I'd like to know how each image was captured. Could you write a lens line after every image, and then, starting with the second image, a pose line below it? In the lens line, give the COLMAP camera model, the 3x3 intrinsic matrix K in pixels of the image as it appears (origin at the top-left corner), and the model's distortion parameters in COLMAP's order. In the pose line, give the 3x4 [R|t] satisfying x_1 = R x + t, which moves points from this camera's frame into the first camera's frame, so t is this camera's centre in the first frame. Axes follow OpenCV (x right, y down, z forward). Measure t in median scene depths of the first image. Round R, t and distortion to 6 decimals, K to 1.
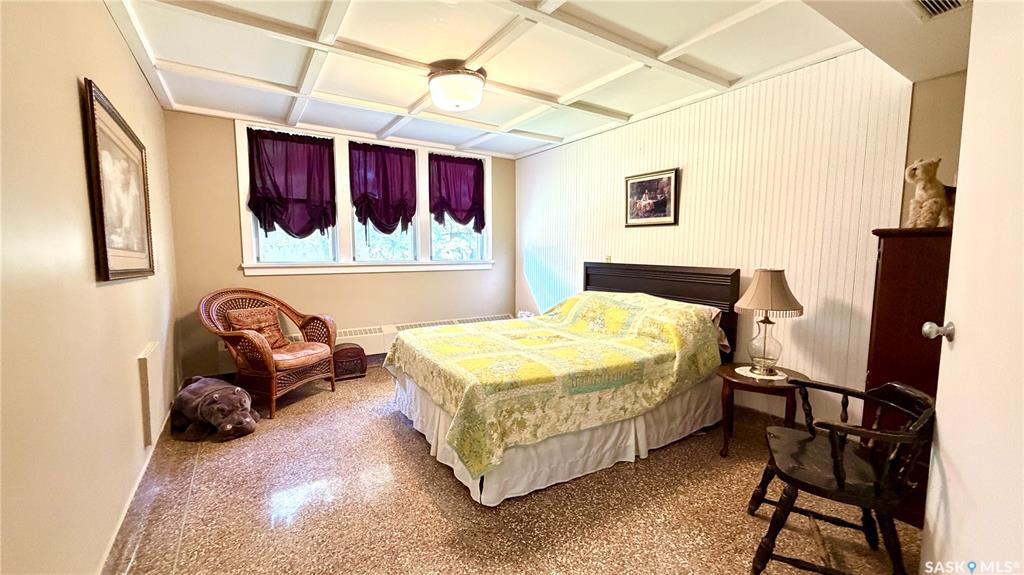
lens RADIAL K [[410.0, 0, 509.6], [0, 410.0, 290.0], [0, 0, 1]] dist [0.000335, 0.000027]
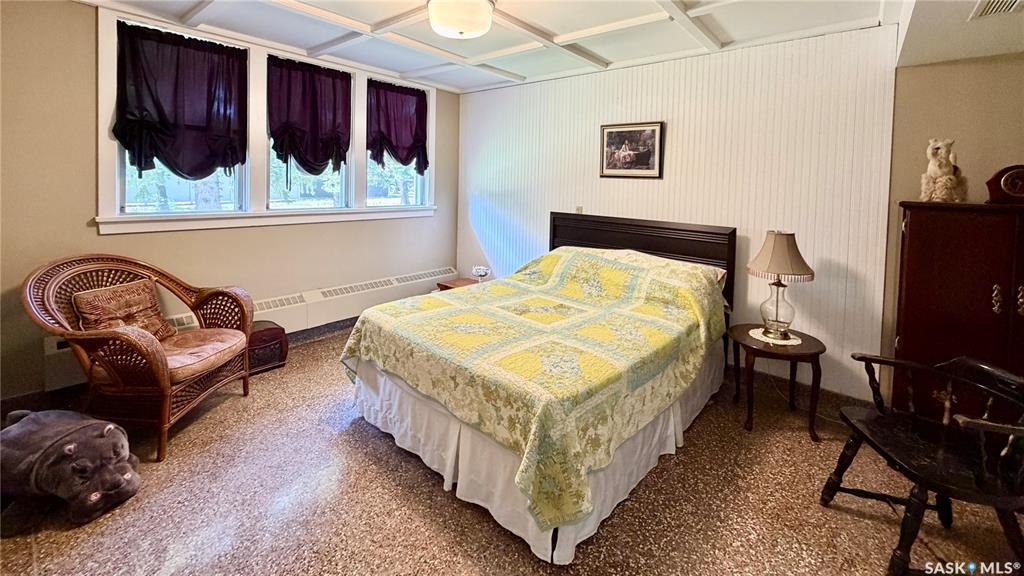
lens RADIAL K [[421.6, 0, 508.6], [0, 421.6, 194.5], [0, 0, 1]] dist [0.000057, 0.000148]
pose [[0.955316, 0.014541, 0.295228, -0.231344], [0.004182, 0.998024, -0.062689, -0.059599], [-0.295556, 0.061122, 0.953368, 0.153560]]
